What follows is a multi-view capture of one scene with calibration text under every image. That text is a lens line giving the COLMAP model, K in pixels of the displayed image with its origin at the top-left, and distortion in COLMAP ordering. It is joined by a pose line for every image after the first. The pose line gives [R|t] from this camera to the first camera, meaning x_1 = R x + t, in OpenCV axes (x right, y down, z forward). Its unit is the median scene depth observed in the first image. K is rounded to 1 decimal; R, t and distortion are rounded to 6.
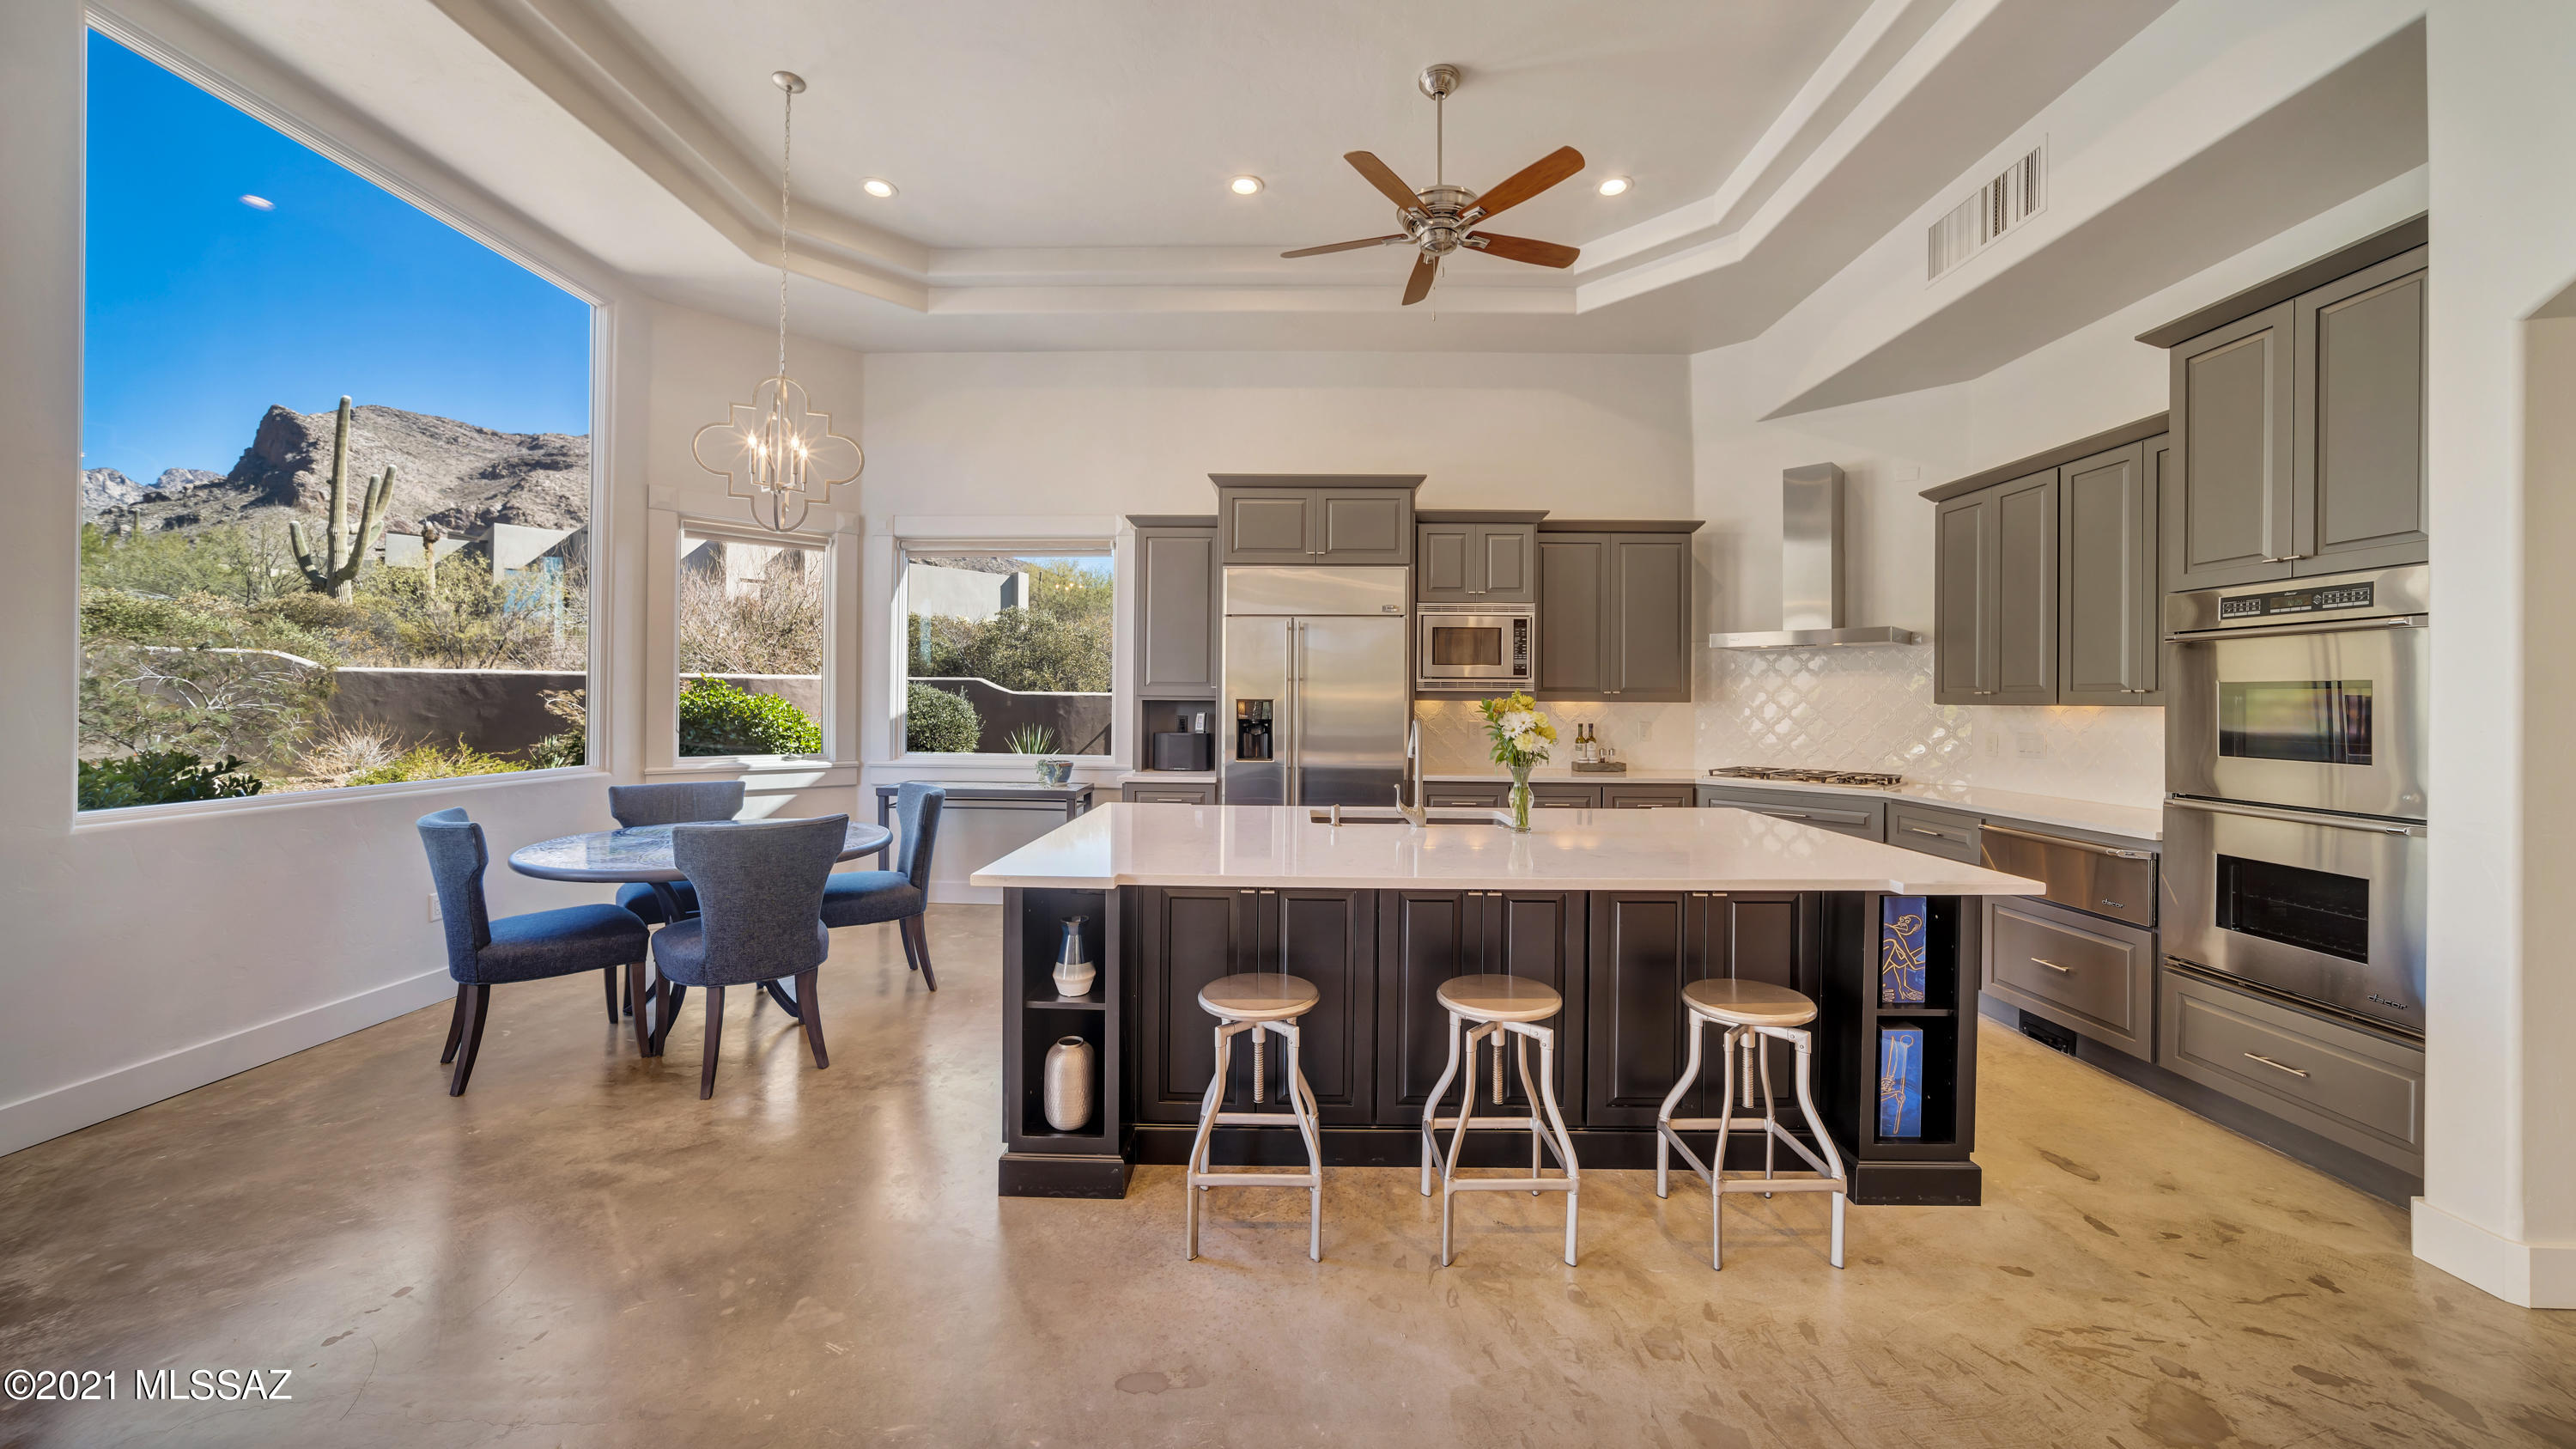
lens RADIAL K [[877.5, 0, 1286.6], [0, 877.5, 700.5], [0, 0, 1]] dist [-0.017669, 0.000196]
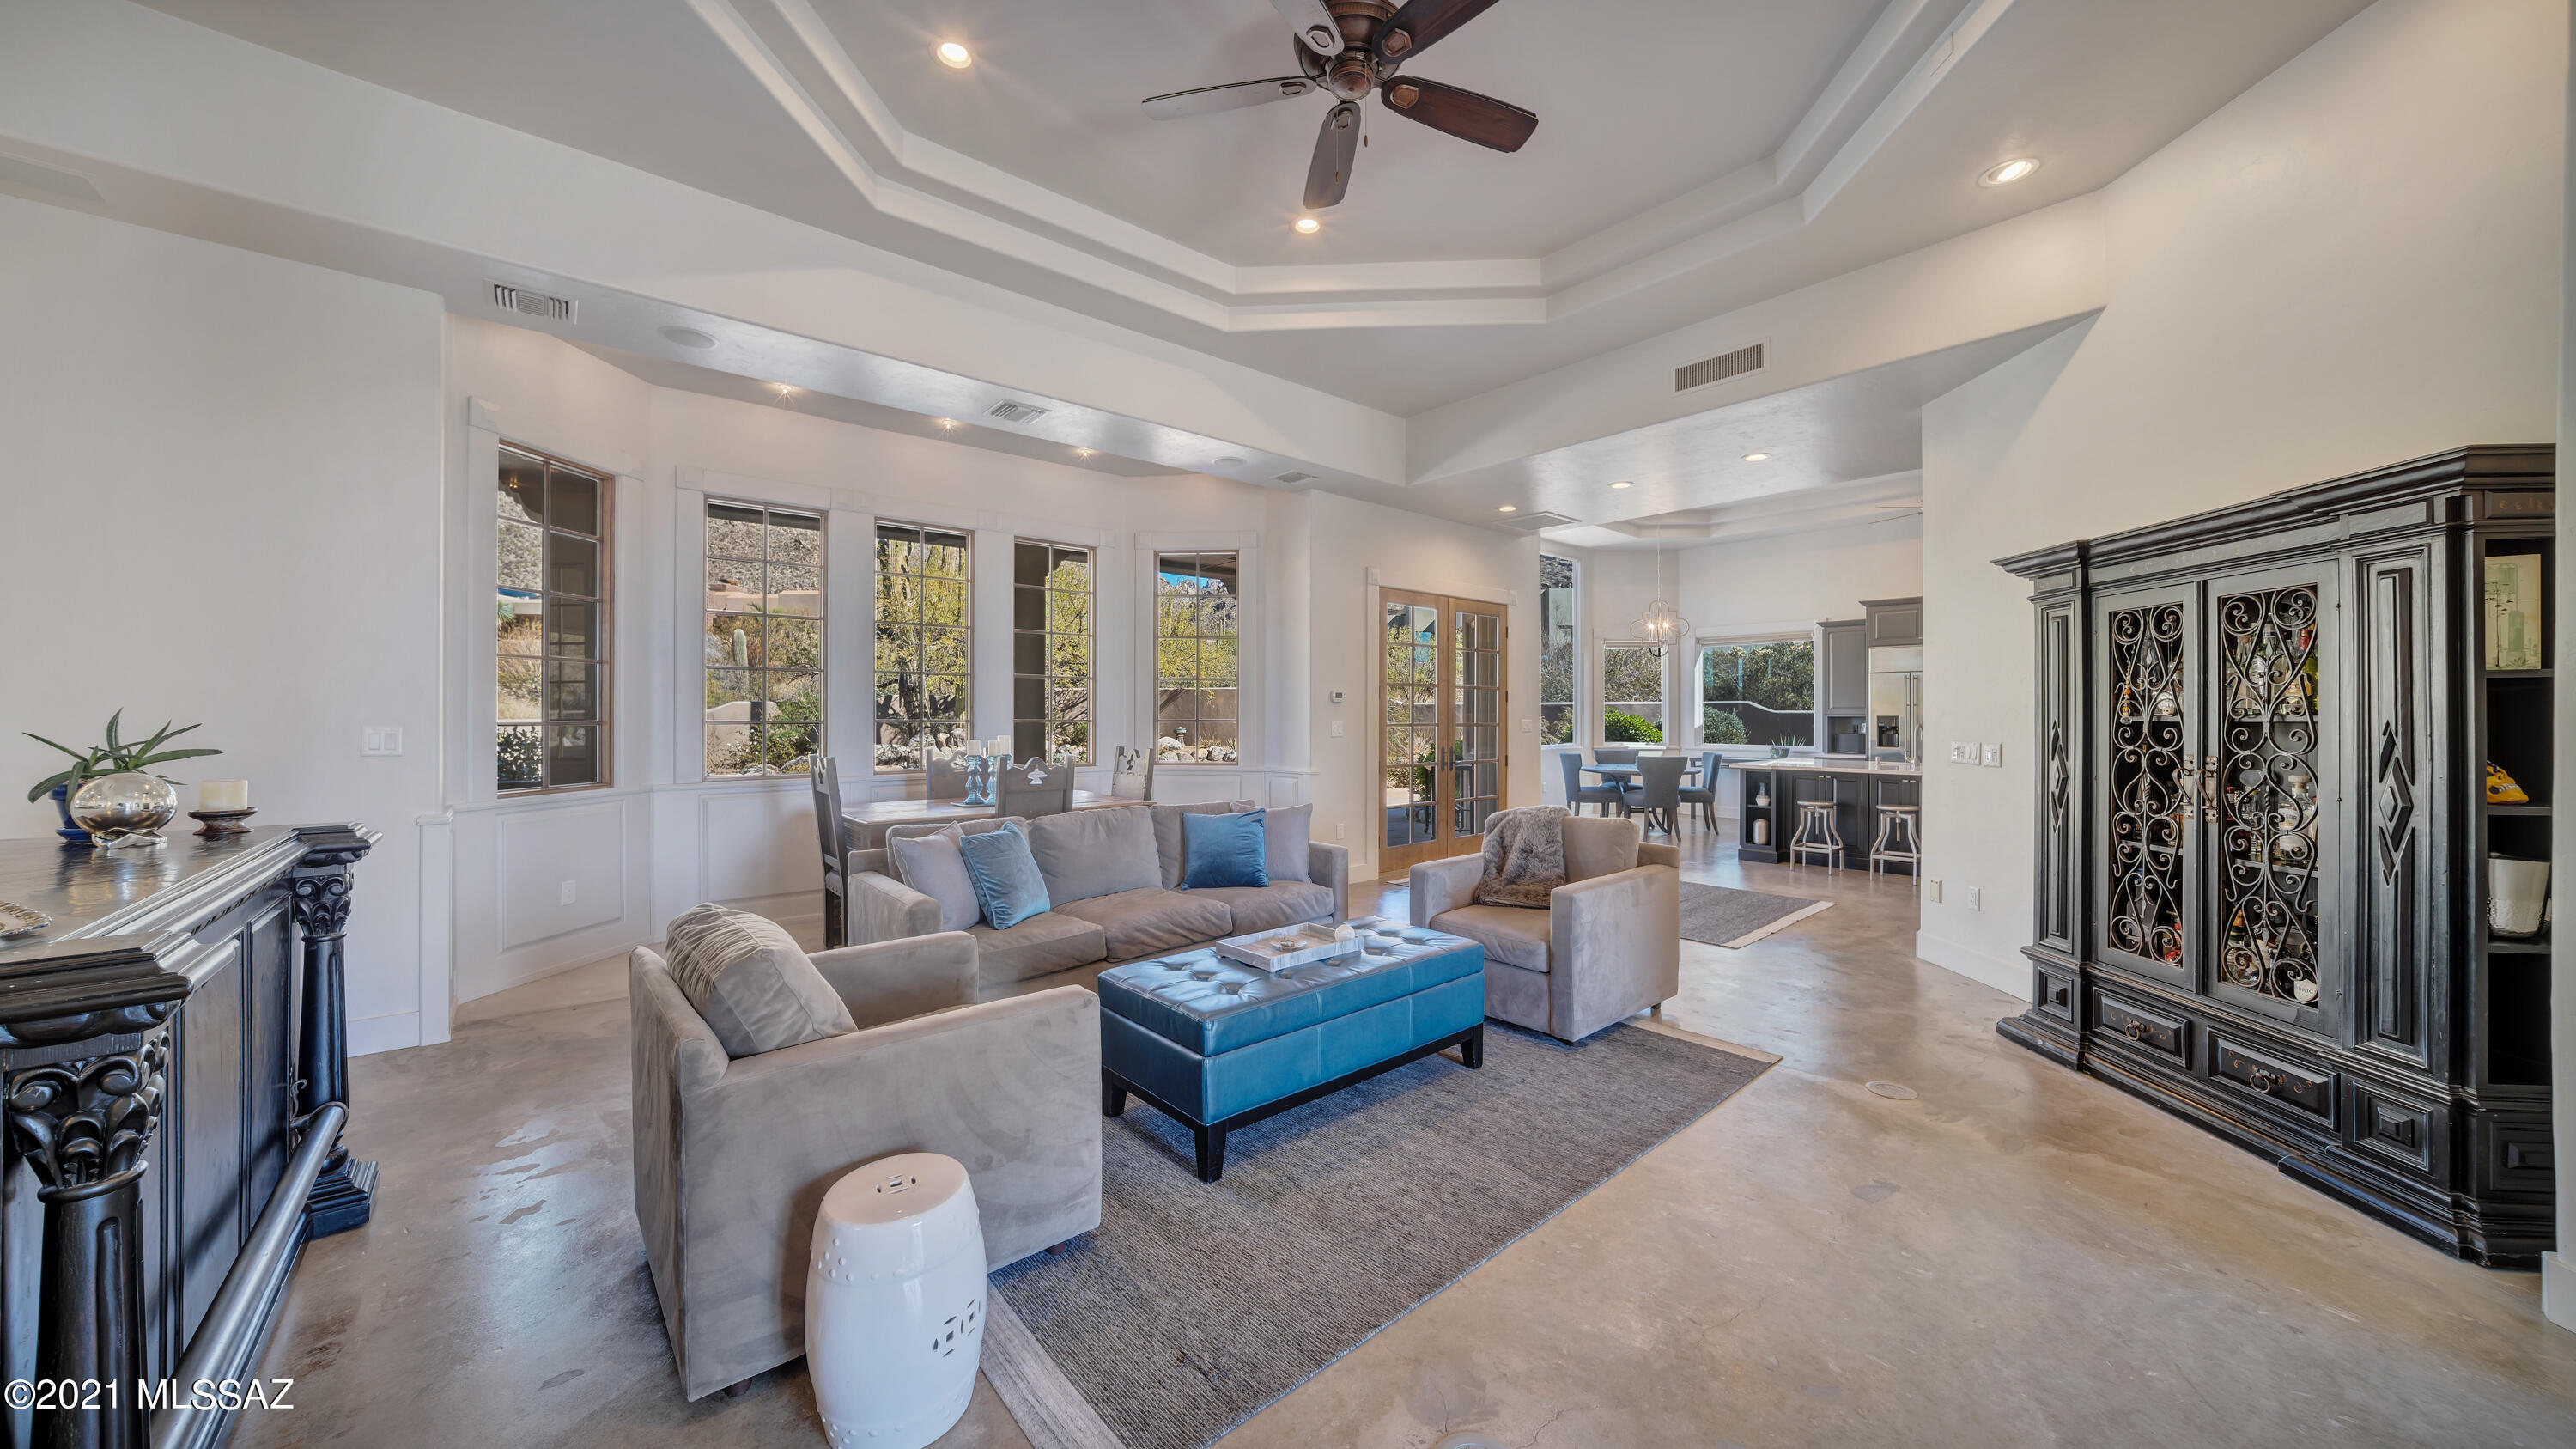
lens RADIAL K [[877.5, 0, 1298.0], [0, 877.5, 707.9], [0, 0, 1]] dist [-0.017669, 0.000196]
pose [[0.678694, -0.013899, -0.734289, 0.486968], [0.005411, 0.999888, -0.013925, 0.000539], [0.734401, 0.005478, 0.678694, -1.242488]]
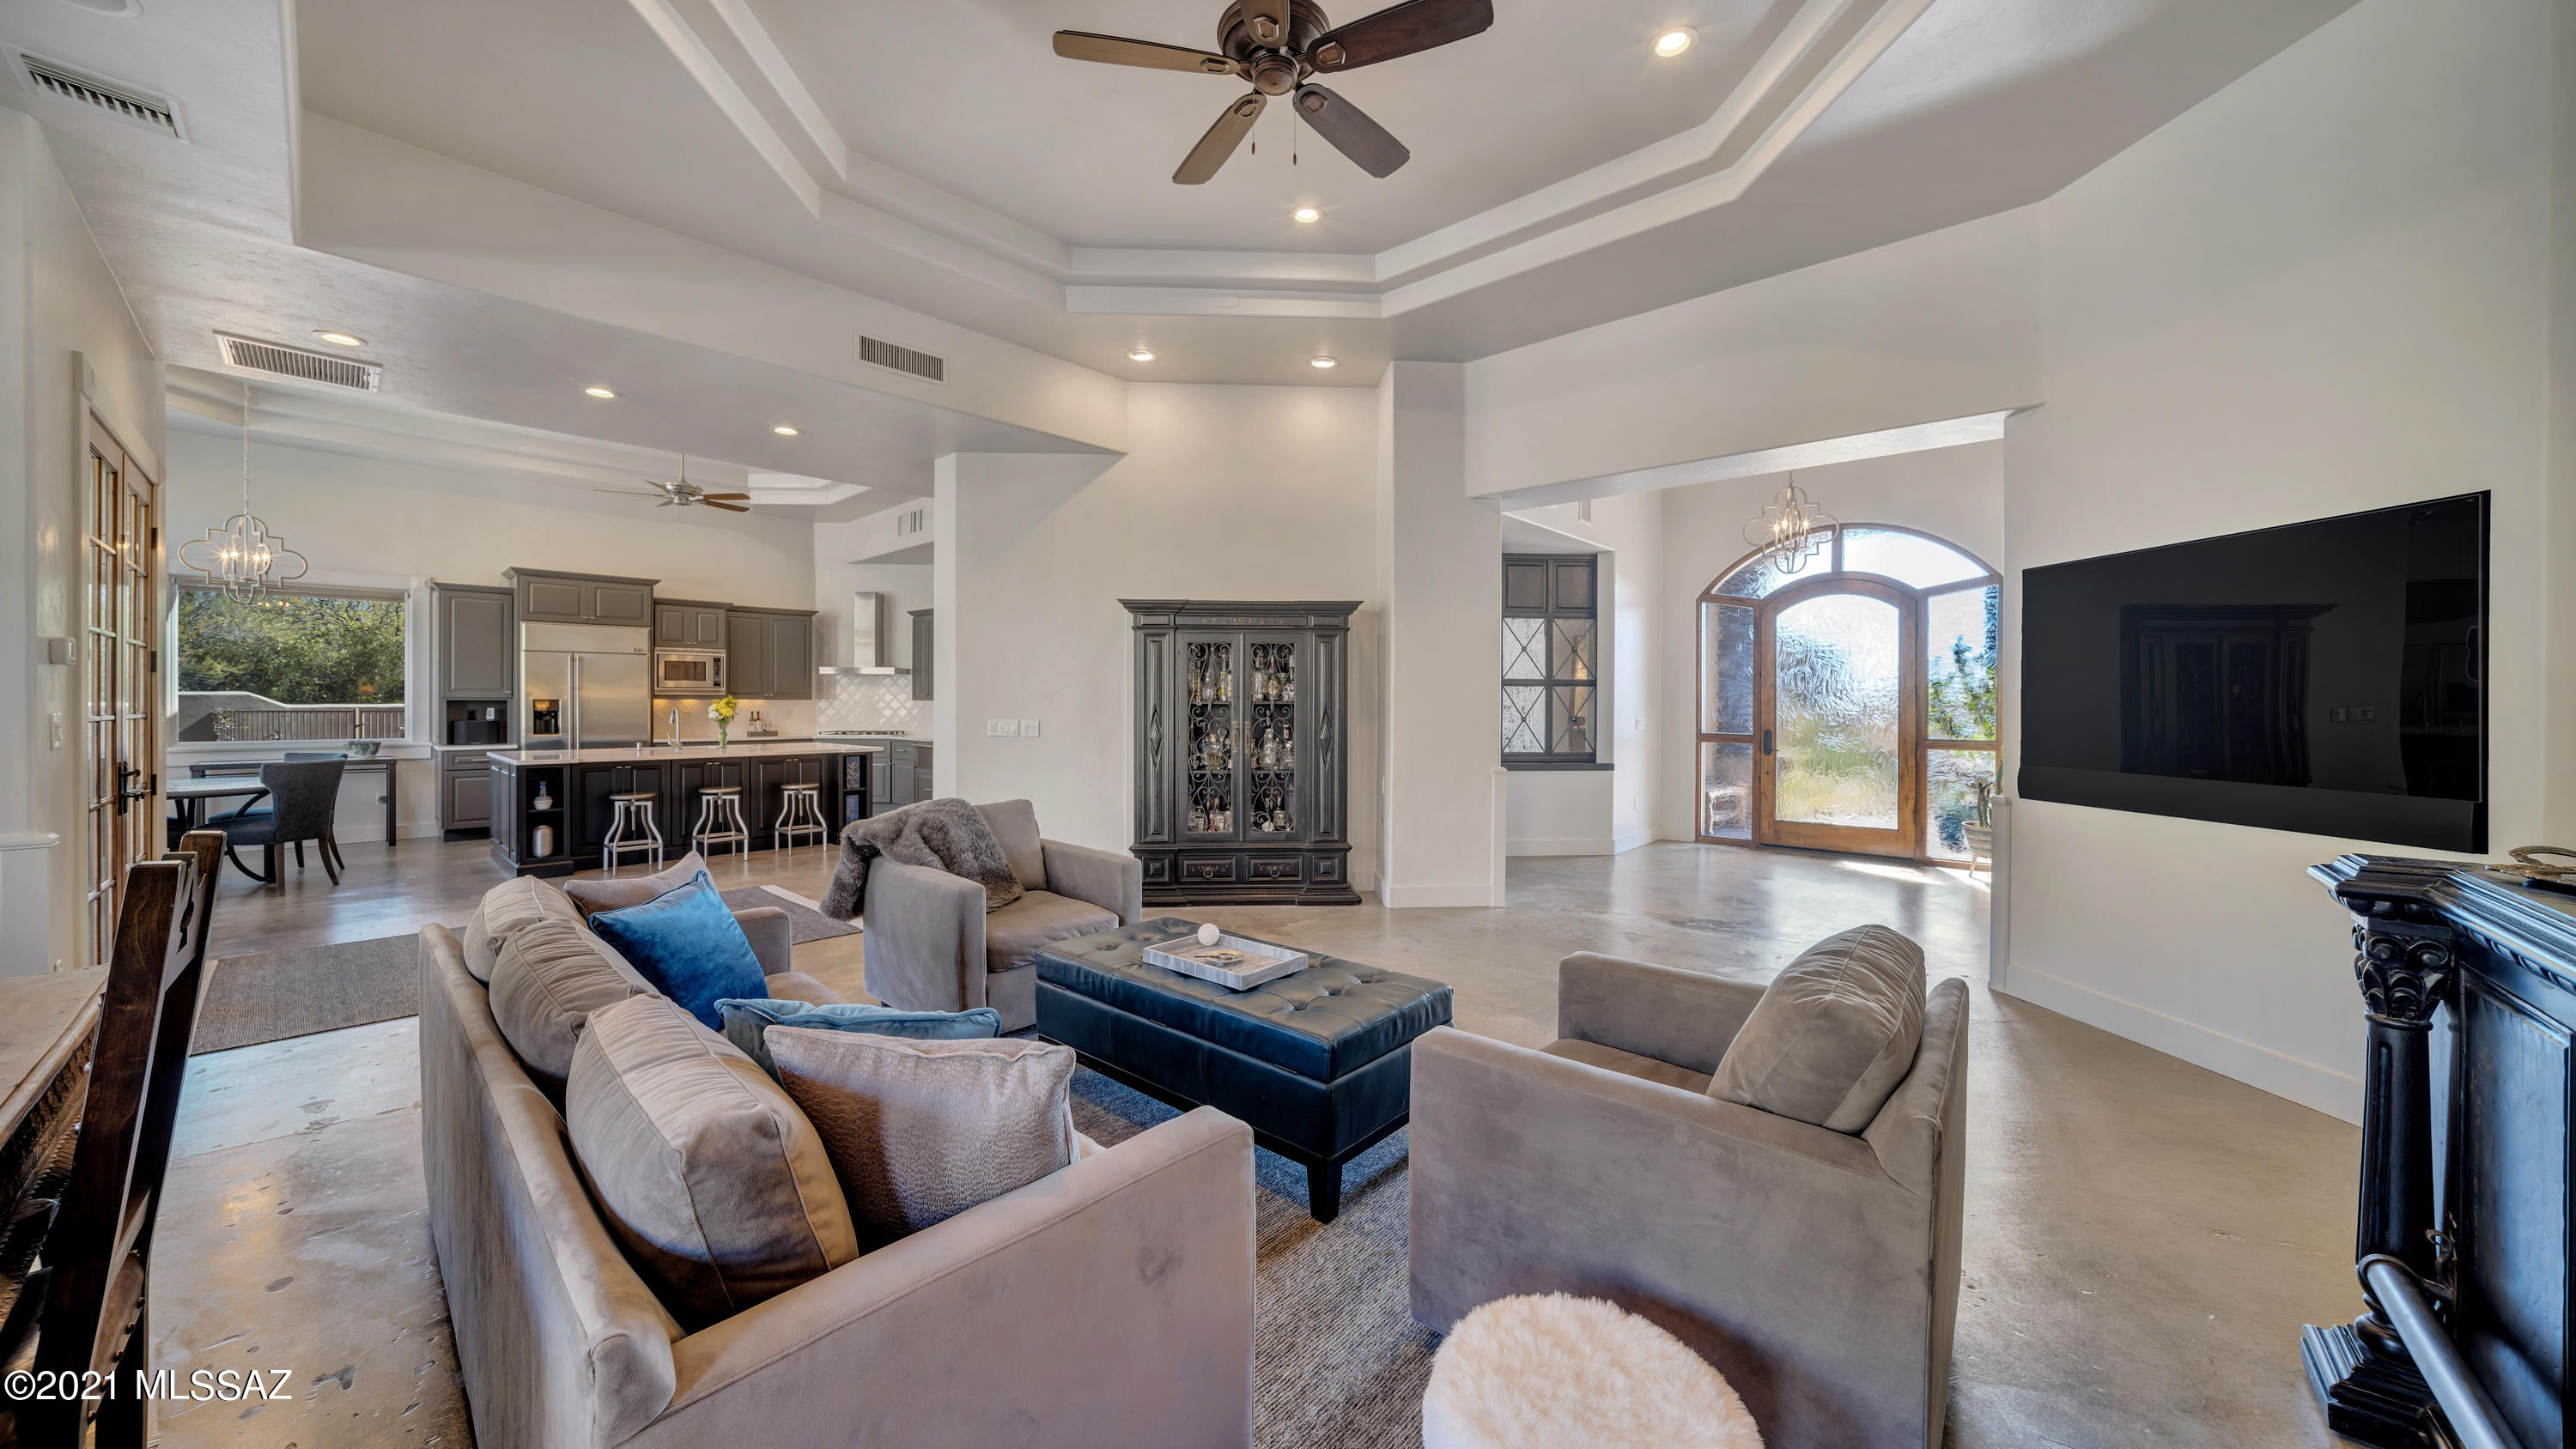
lens RADIAL K [[877.2, 0, 1284.2], [0, 877.2, 705.3], [0, 0, 1]] dist [-0.017669, 0.000196]
pose [[0.652831, -0.010742, 0.757428, -0.378436], [0.003269, 0.999930, 0.011363, -0.004710], [-0.757497, -0.004942, 0.652820, -1.221292]]
